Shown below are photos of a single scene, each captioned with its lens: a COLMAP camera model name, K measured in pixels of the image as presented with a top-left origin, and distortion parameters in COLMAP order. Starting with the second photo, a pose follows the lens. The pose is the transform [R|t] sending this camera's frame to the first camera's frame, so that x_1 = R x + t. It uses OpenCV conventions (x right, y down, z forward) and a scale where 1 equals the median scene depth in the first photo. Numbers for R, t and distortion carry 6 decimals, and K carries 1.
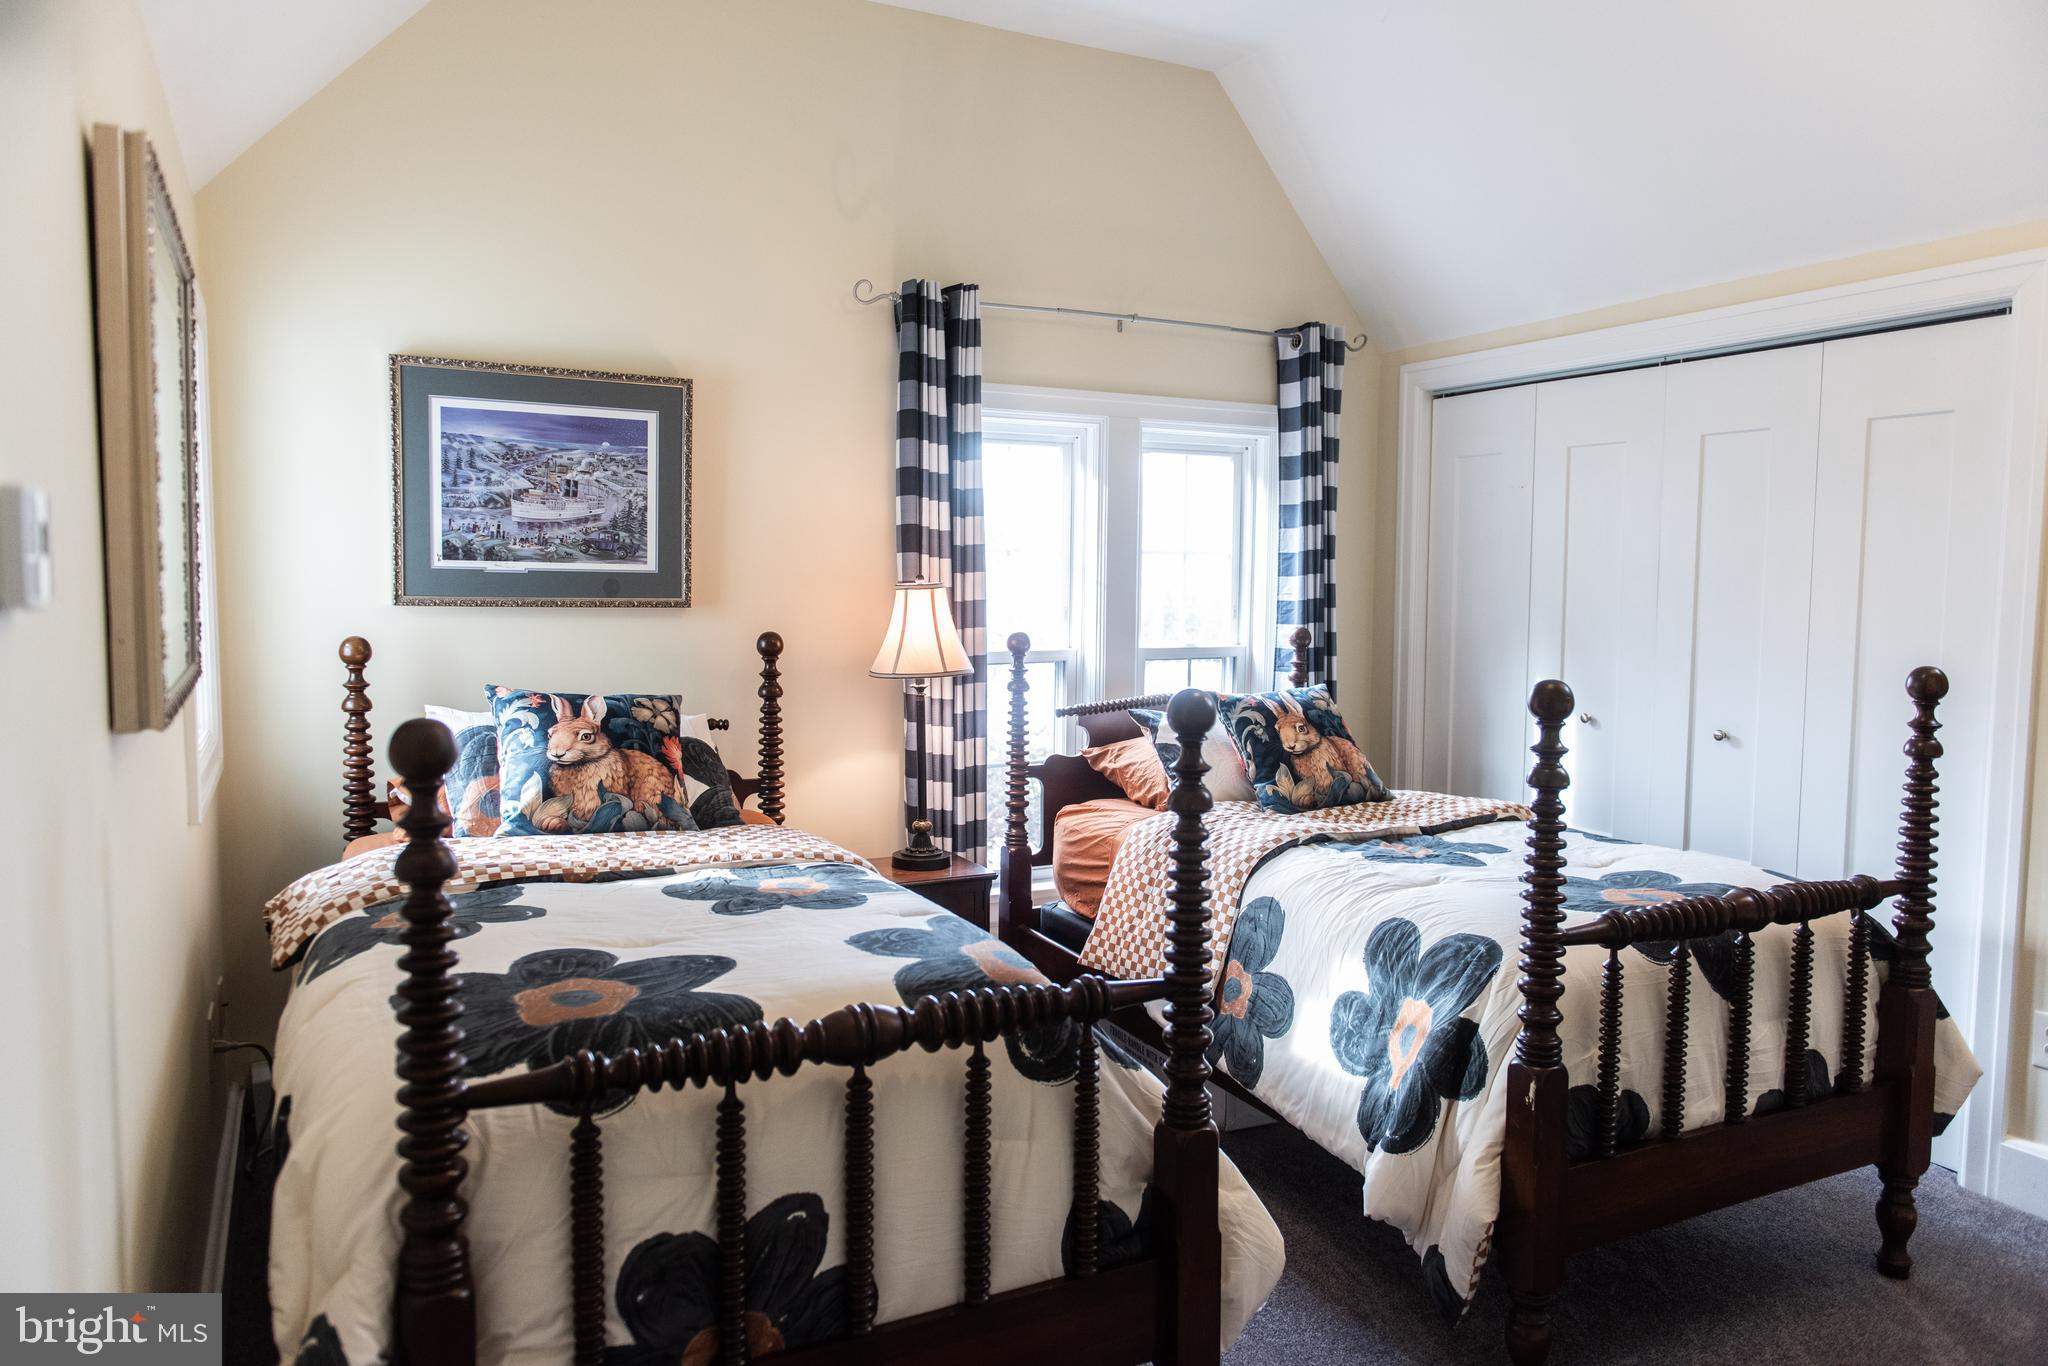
lens RADIAL K [[1397.9, 0, 1017.1], [0, 1397.9, 686.9], [0, 0, 1]] dist [0.004249, -0.003366]
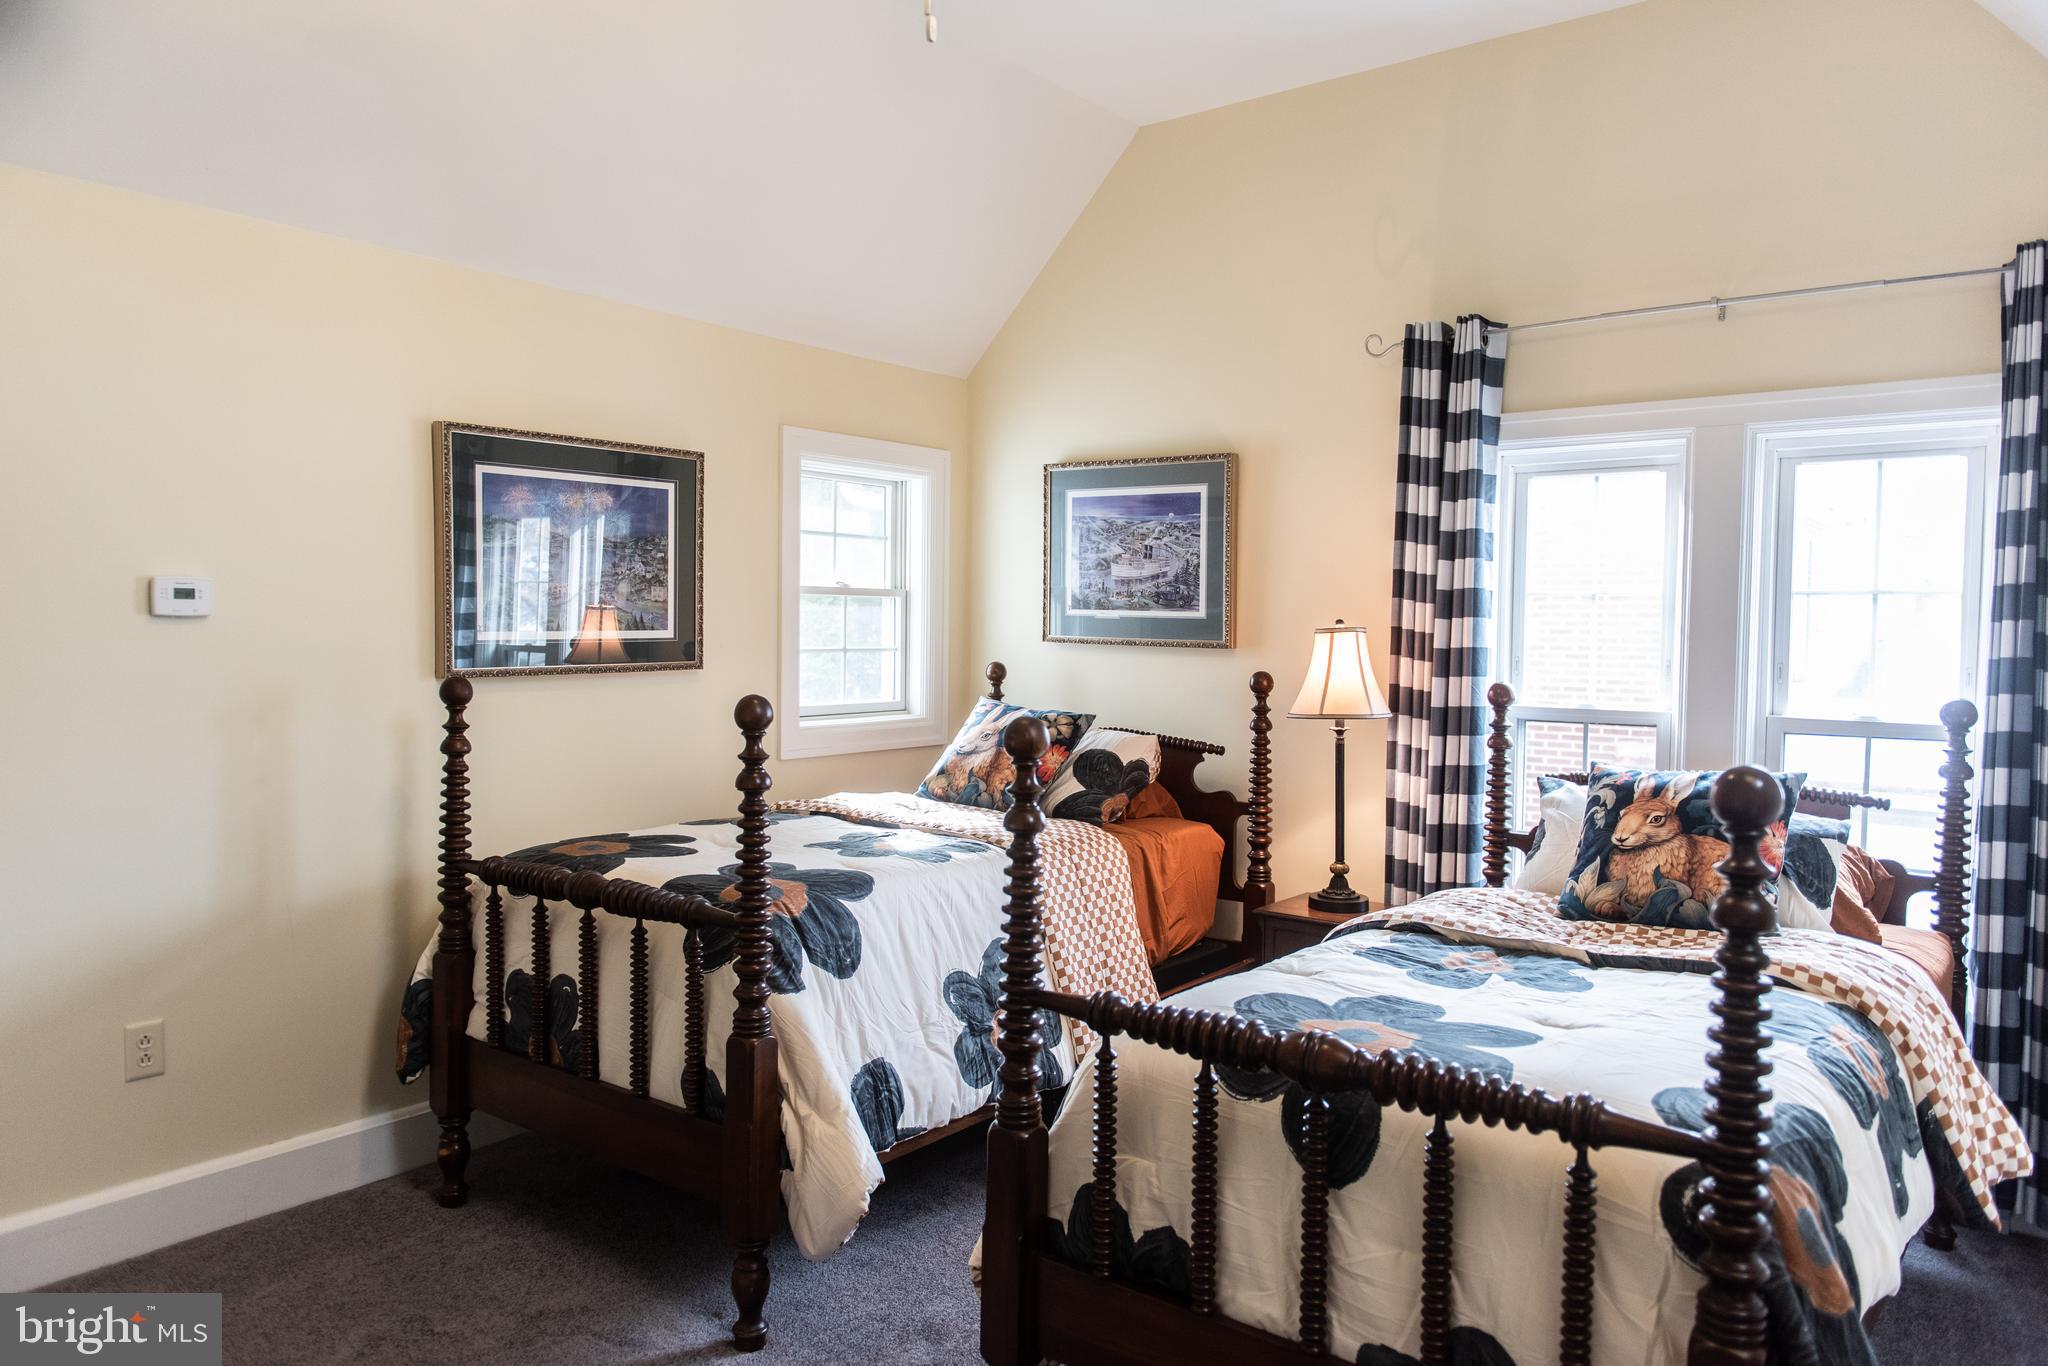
lens RADIAL K [[1397.9, 0, 1017.1], [0, 1397.9, 686.9], [0, 0, 1]] dist [0.004249, -0.003366]
pose [[0.414267, 0.040019, -0.909275, 0.779889], [-0.081623, 0.996641, 0.006677, -0.019513], [0.906488, 0.071452, 0.416142, 0.377188]]
